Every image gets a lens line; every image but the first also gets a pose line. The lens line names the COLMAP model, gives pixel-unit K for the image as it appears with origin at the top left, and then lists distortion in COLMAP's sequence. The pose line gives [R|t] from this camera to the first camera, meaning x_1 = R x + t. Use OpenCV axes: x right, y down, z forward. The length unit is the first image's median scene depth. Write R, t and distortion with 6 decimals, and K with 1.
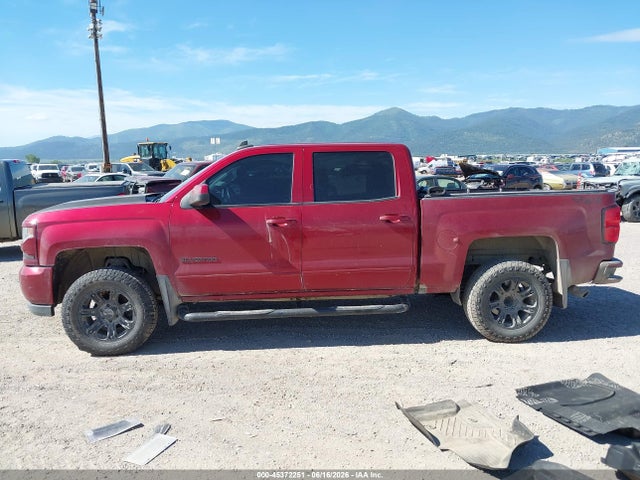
lens RADIAL K [[501.1, 0, 317.8], [0, 501.1, 240.4], [0, 0, 1]] dist [0.020084, -0.020997]
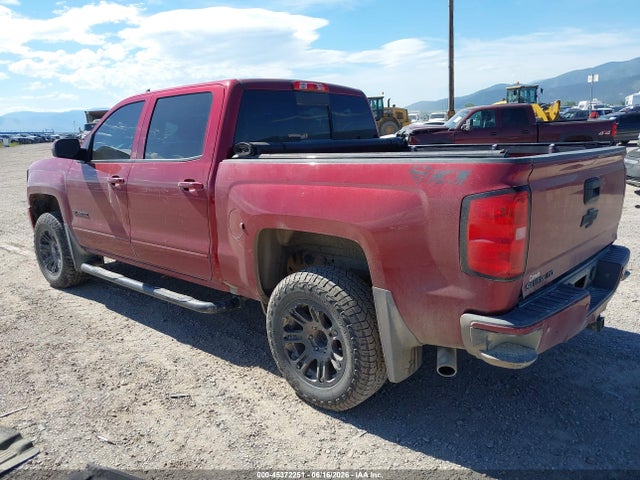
lens RADIAL K [[501.1, 0, 320.1], [0, 501.1, 241.3], [0, 0, 1]] dist [0.020084, -0.020997]
pose [[0.699084, 0.144714, -0.700242, 0.810275], [-0.071583, 0.988550, 0.132832, -0.074905], [0.711447, -0.042735, 0.701439, 0.612185]]
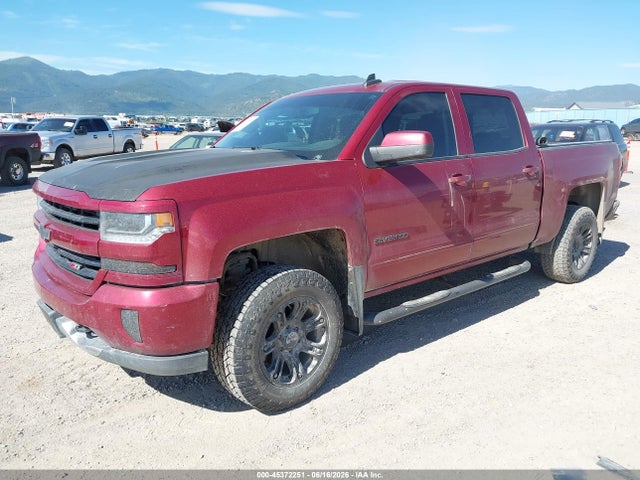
lens RADIAL K [[501.1, 0, 323.6], [0, 501.1, 238.1], [0, 0, 1]] dist [0.020084, -0.020997]
pose [[0.799631, -0.114215, 0.589530, -0.729390], [0.072534, 0.992928, 0.093983, -0.035934], [-0.596095, -0.032391, 0.802260, 0.473477]]
